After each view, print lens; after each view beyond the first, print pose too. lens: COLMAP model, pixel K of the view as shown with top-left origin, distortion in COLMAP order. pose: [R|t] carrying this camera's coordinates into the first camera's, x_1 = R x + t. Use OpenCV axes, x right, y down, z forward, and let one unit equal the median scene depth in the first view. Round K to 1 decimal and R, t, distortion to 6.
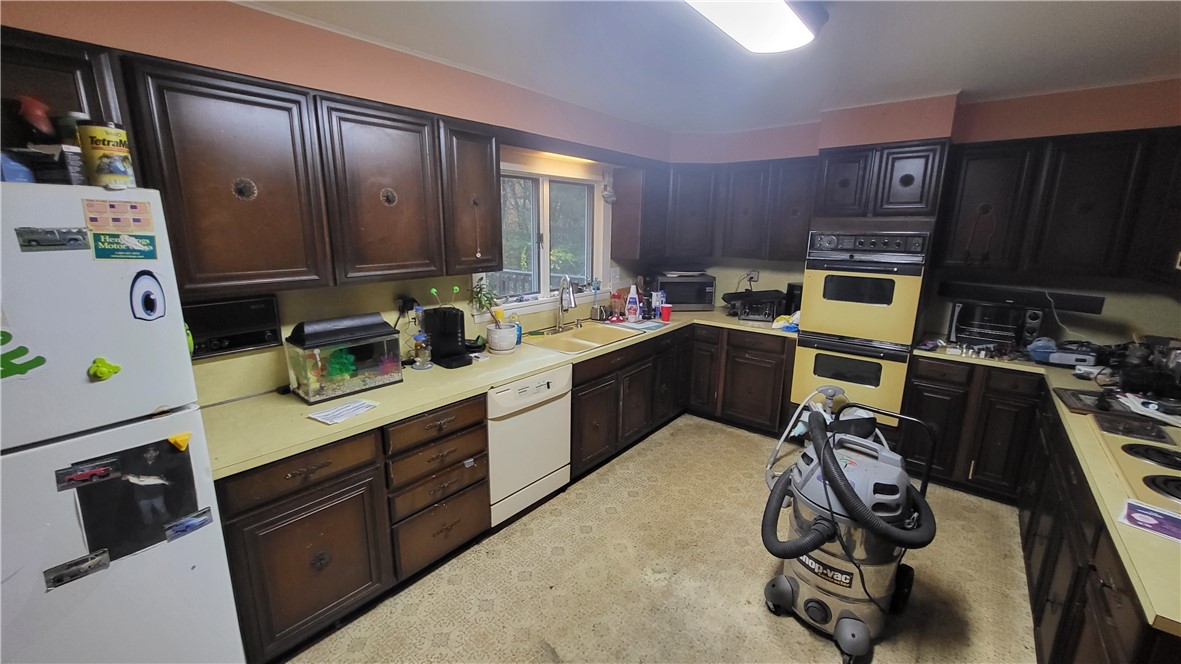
lens RADIAL K [[462.5, 0, 584.9], [0, 462.5, 331.0], [0, 0, 1]] dist [-0.005662, -0.000092]
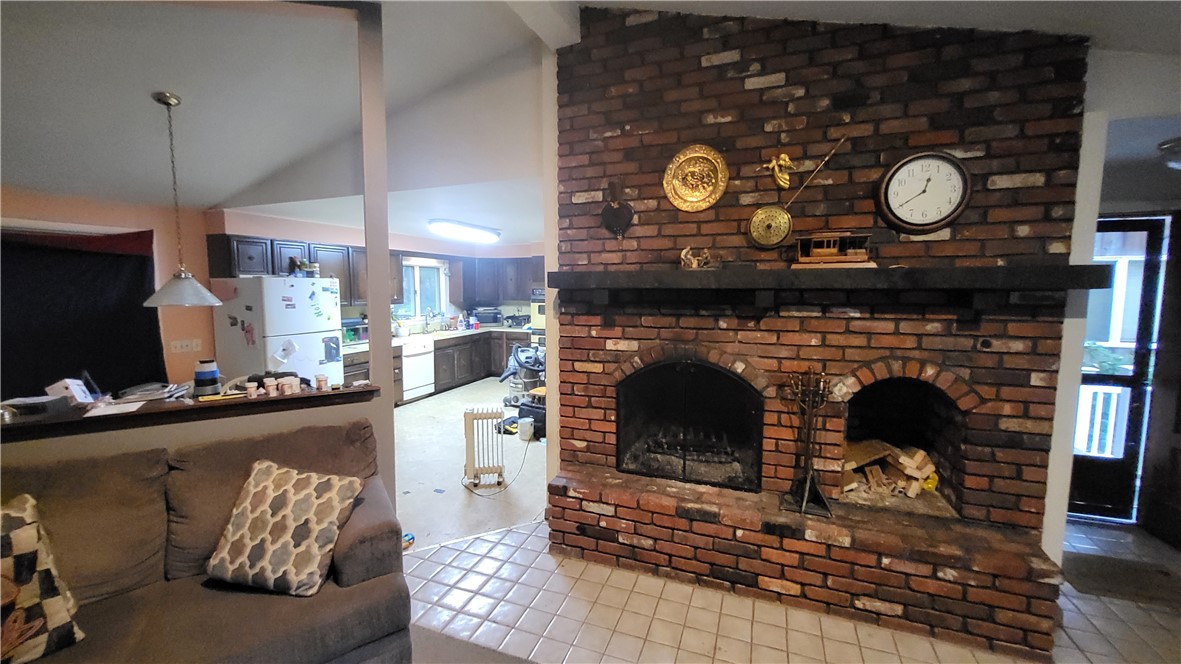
lens RADIAL K [[462.5, 0, 582.3], [0, 462.5, 332.2], [0, 0, 1]] dist [-0.005662, -0.000092]
pose [[0.948211, -0.034127, 0.315802, -0.042979], [0.072829, 0.991084, -0.111574, 0.293771], [-0.309178, 0.128795, 0.942242, -1.294170]]
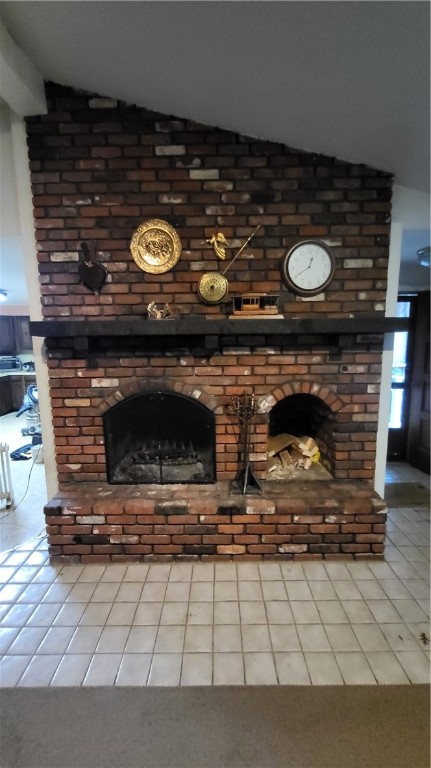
lens RADIAL K [[300.8, 0, 216.1], [0, 300.8, 383.1], [0, 0, 1]] dist [-0.005662, -0.000092]
pose [[0.768105, -0.105335, 0.631601, 0.058788], [0.153853, 0.987841, -0.022358, 0.282080], [-0.621566, 0.114347, 0.774971, -1.190525]]
